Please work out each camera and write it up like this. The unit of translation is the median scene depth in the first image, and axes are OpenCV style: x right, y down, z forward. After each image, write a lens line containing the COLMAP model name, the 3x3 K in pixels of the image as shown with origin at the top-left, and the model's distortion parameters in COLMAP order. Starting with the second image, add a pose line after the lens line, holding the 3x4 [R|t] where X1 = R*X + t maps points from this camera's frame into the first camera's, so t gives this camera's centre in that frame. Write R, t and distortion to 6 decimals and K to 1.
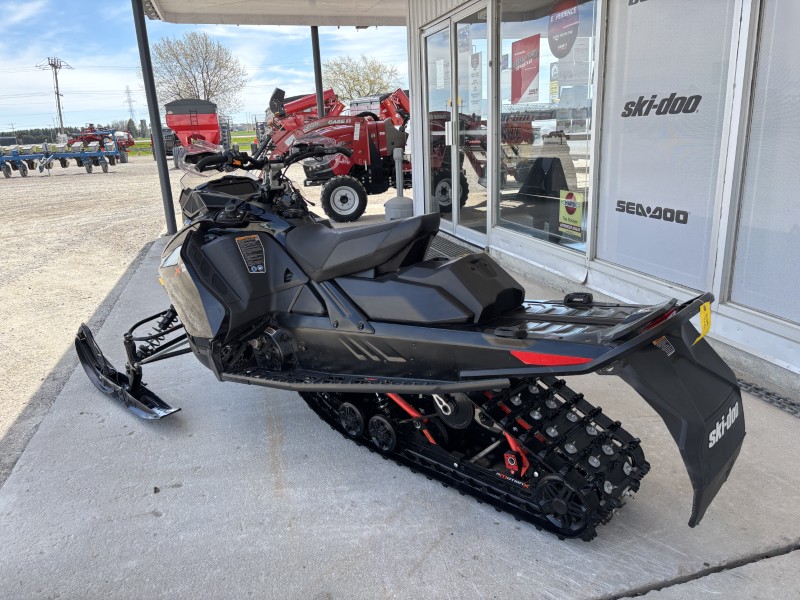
lens RADIAL K [[609.3, 0, 393.7], [0, 609.3, 296.4], [0, 0, 1]] dist [0.046961, -0.051204]
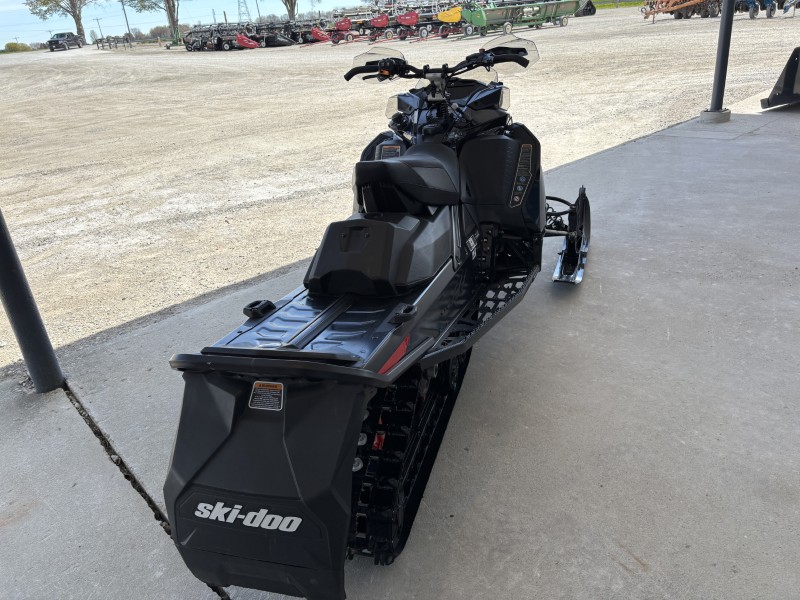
lens RADIAL K [[609.3, 0, 393.7], [0, 609.3, 296.4], [0, 0, 1]] dist [0.046961, -0.051204]
pose [[0.450749, 0.372504, -0.811213, 0.530926], [-0.166694, 0.927908, 0.333466, -0.156810], [0.876949, -0.015085, 0.480347, 0.369568]]
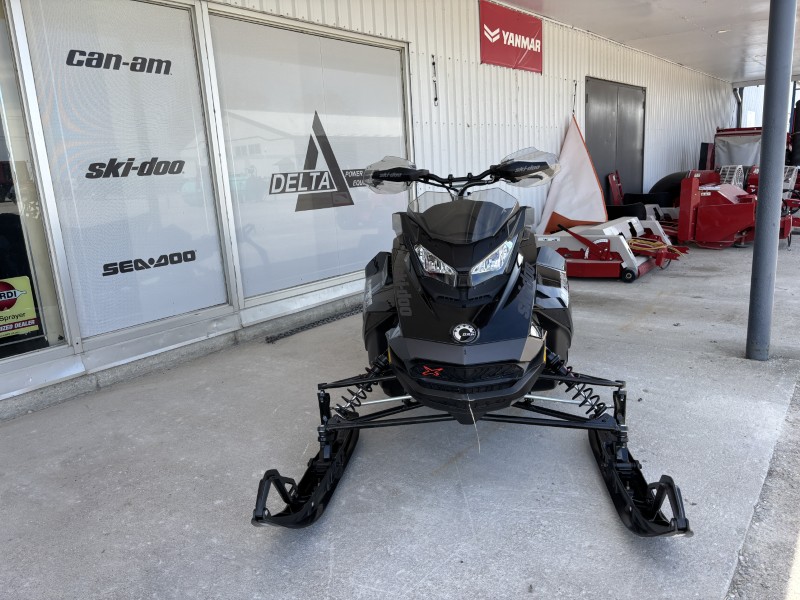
lens RADIAL K [[603.1, 0, 391.7], [0, 603.1, 301.4], [0, 0, 1]] dist [0.047569, -0.064925]
pose [[-0.596021, -0.087086, 0.798233, -0.716154], [0.297610, 0.899340, 0.320336, -0.300449], [-0.745780, 0.428489, -0.510108, 1.287524]]
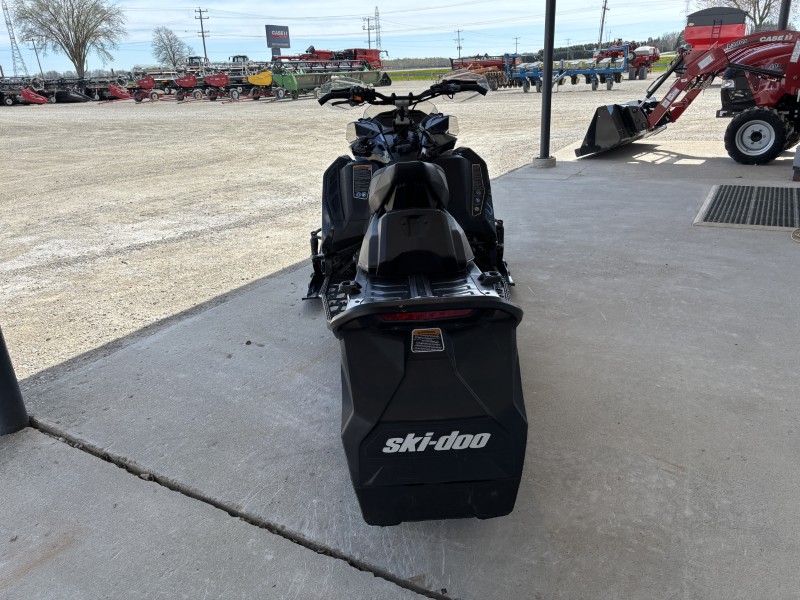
lens RADIAL K [[609.3, 0, 393.7], [0, 609.3, 296.4], [0, 0, 1]] dist [0.046961, -0.051204]
pose [[0.695754, 0.258564, -0.670128, 0.474886], [-0.172013, 0.965792, 0.194053, -0.070230], [0.697379, -0.019743, 0.716430, 0.158723]]
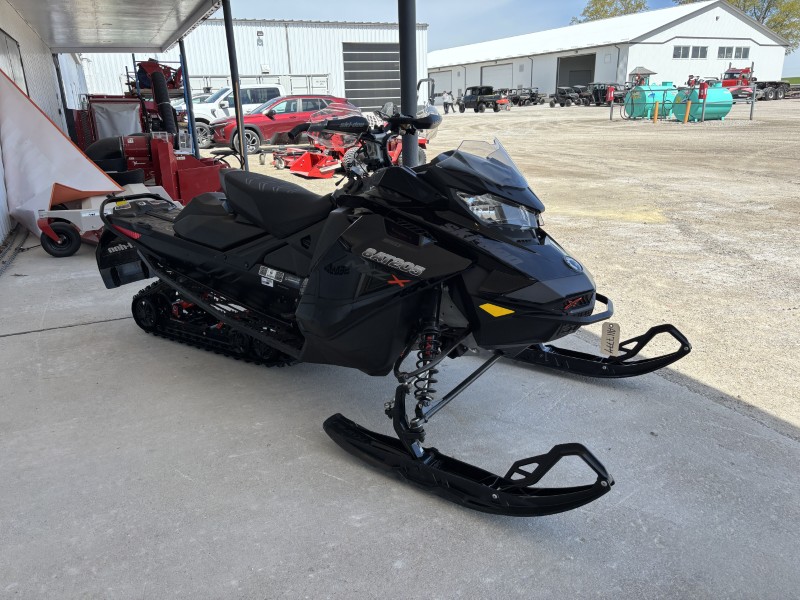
lens RADIAL K [[609.3, 0, 393.7], [0, 609.3, 296.4], [0, 0, 1]] dist [0.046961, -0.051204]
pose [[-0.984102, 0.122753, -0.128357, -0.060700], [0.033457, 0.837896, 0.544804, -0.400147], [0.174426, 0.531848, -0.828682, 1.478801]]
